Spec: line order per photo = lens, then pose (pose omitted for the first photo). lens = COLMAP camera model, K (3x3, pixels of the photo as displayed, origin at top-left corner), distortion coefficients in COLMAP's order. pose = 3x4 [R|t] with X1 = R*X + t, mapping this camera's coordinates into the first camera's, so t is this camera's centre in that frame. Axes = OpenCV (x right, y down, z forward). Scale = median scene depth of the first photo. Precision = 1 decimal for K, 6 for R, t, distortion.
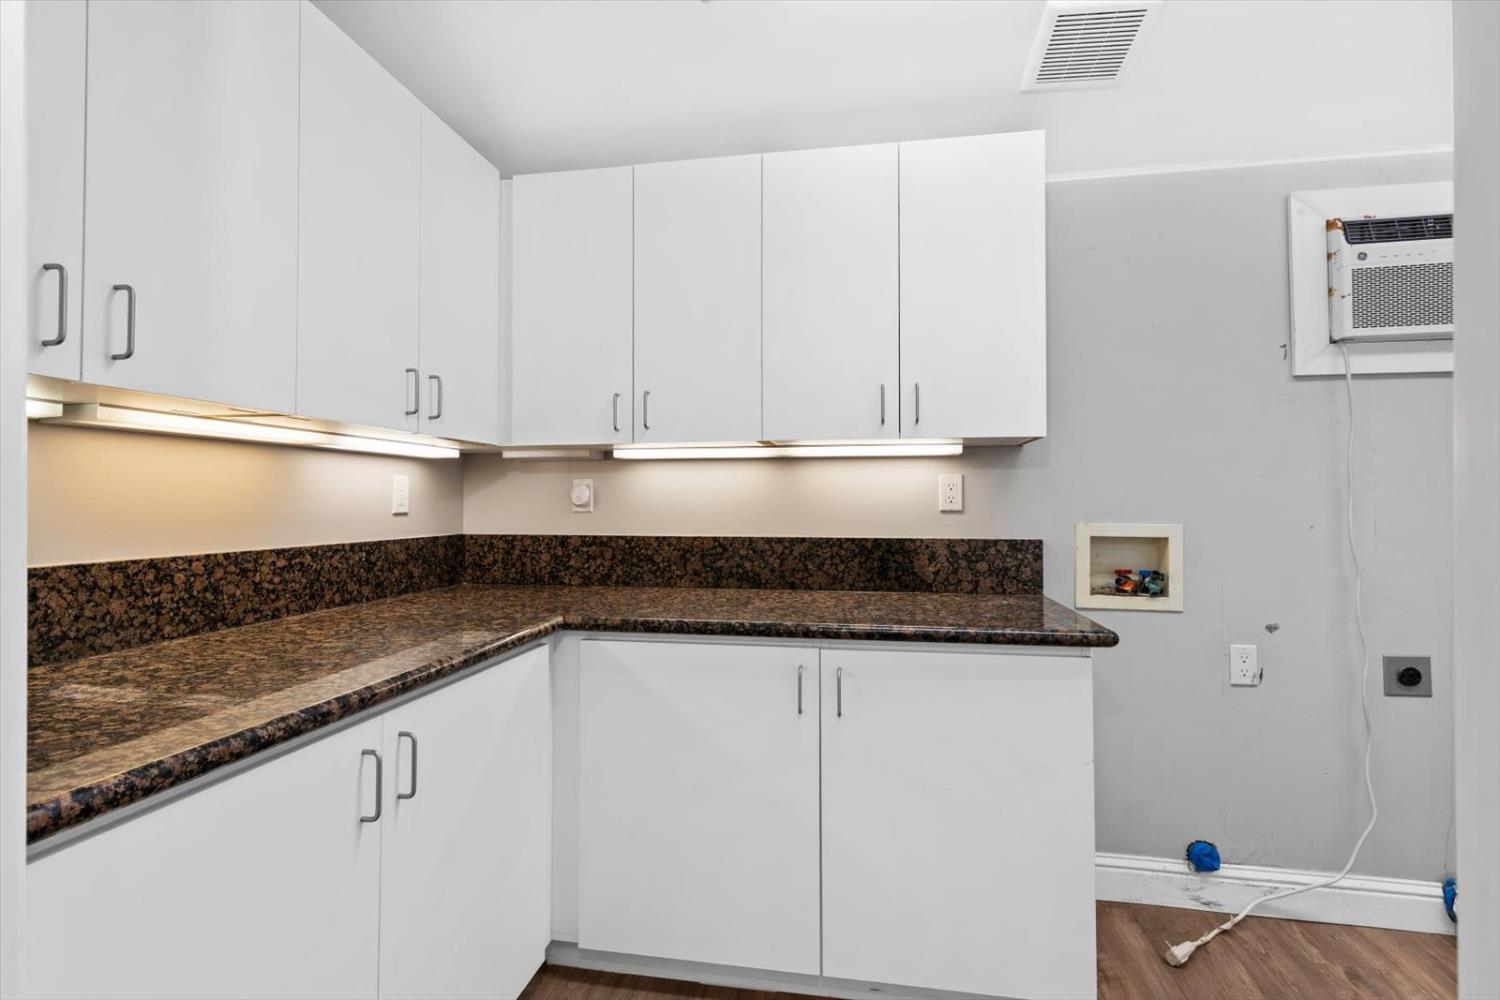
lens RADIAL K [[717.8, 0, 745.5], [0, 717.8, 505.9], [0, 0, 1]] dist [0.004054, 0.000512]
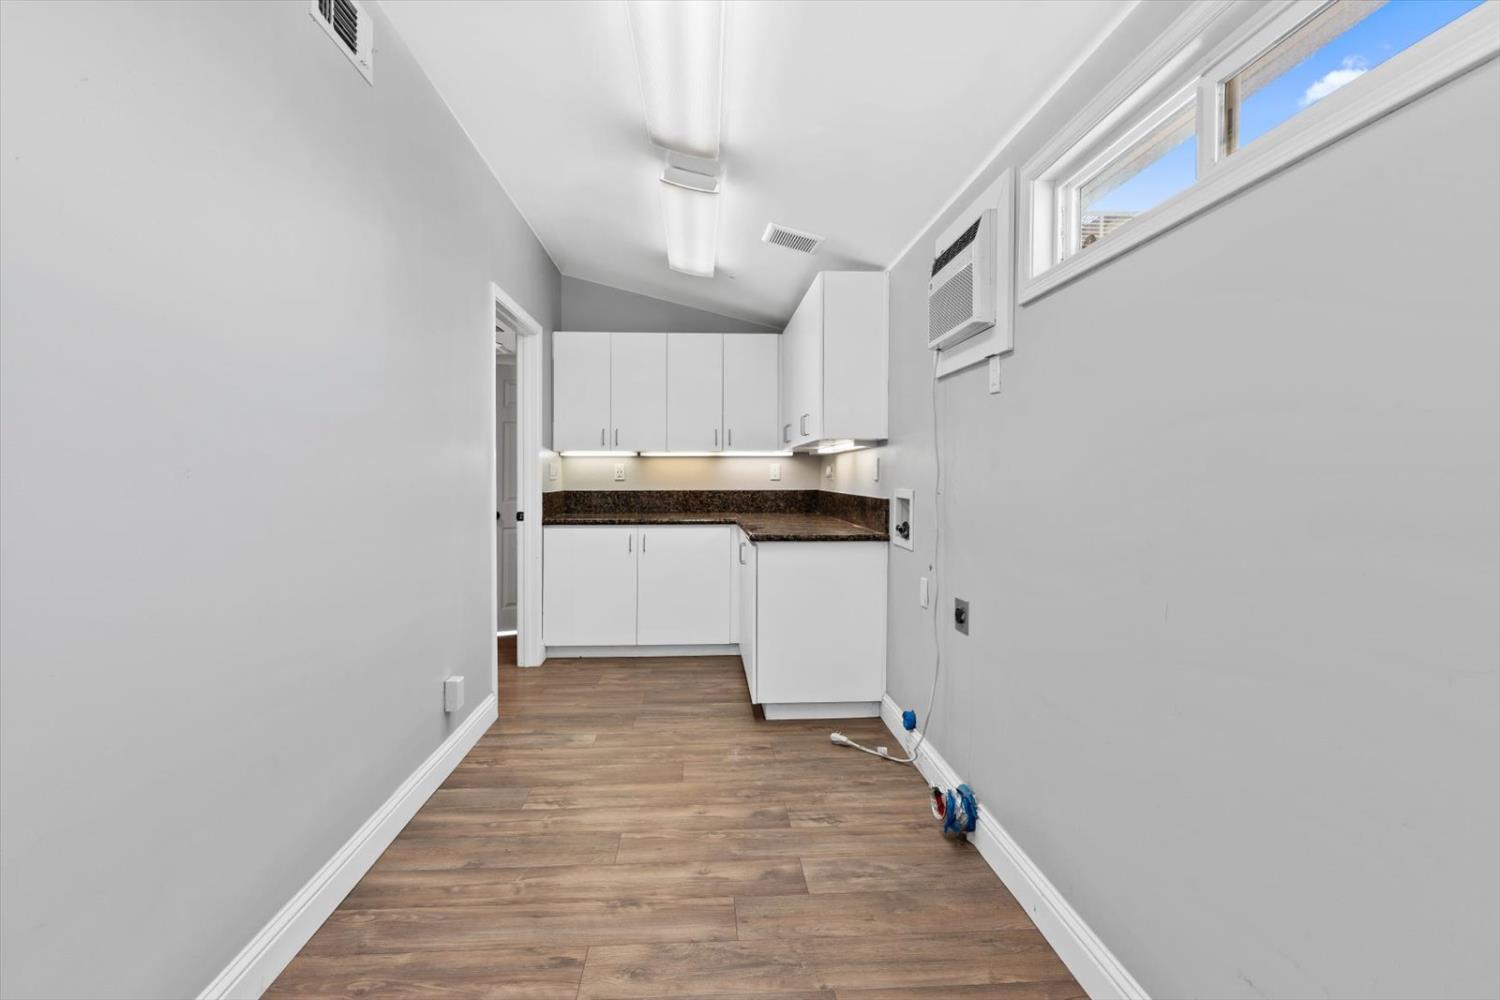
lens RADIAL K [[717.8, 0, 745.5], [0, 717.8, 505.9], [0, 0, 1]] dist [0.004054, 0.000512]
pose [[0.235562, 0.038712, -0.971088, 2.118065], [-0.003722, 0.999235, 0.038931, 0.004973], [0.971852, -0.005556, 0.235526, 0.376943]]
